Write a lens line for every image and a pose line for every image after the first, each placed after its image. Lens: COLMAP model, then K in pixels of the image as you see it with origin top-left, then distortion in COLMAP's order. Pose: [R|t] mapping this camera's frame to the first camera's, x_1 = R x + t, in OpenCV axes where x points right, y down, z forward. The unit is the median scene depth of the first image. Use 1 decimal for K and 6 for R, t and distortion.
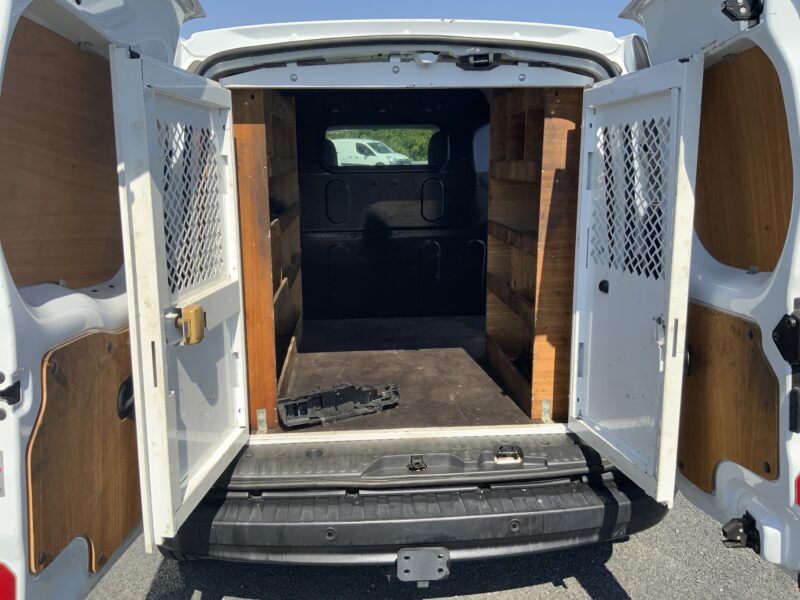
lens RADIAL K [[679.1, 0, 421.3], [0, 679.1, 300.8], [0, 0, 1]] dist [-0.009675, -0.008041]
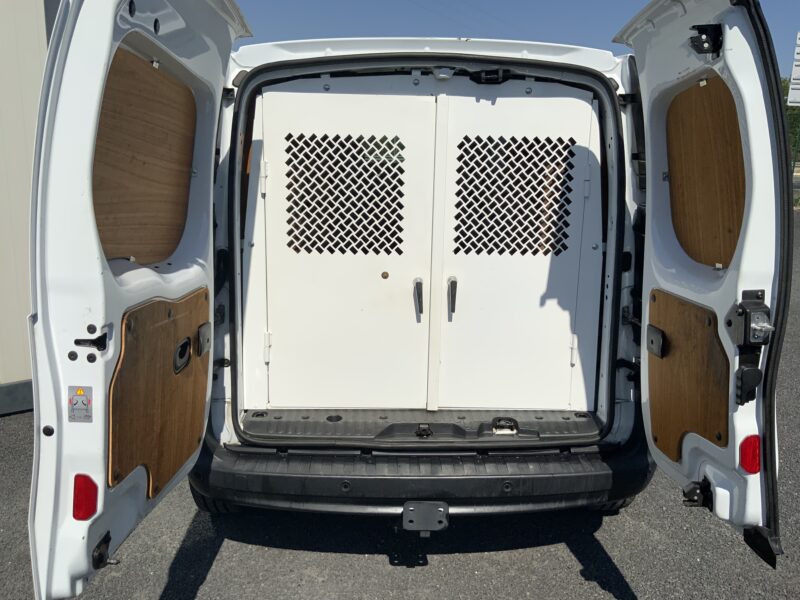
lens RADIAL K [[685.3, 0, 415.1], [0, 685.3, 301.9], [0, 0, 1]] dist [0.002040, -0.001502]
pose [[0.998366, 0.033360, -0.046385, 0.026233], [-0.032958, 0.999412, 0.009419, 0.016181], [0.046672, -0.007875, 0.998879, -0.151493]]
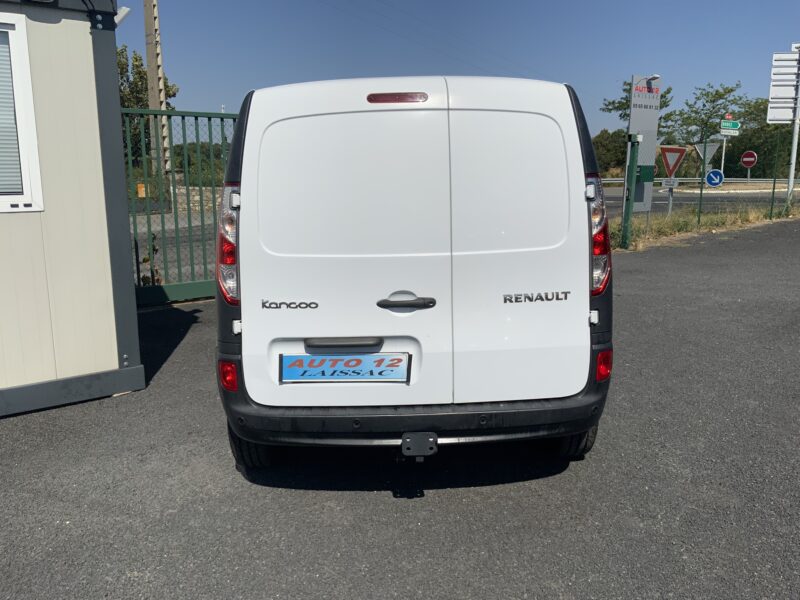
lens RADIAL K [[702.6, 0, 400.0], [0, 702.6, 300.0], [0, 0, 1]] dist [-0.009116, -0.013746]
pose [[0.997250, -0.002482, -0.074064, 0.072306], [-0.000800, 0.999020, -0.044244, 0.140646], [0.074102, 0.044182, 0.996272, -0.519229]]
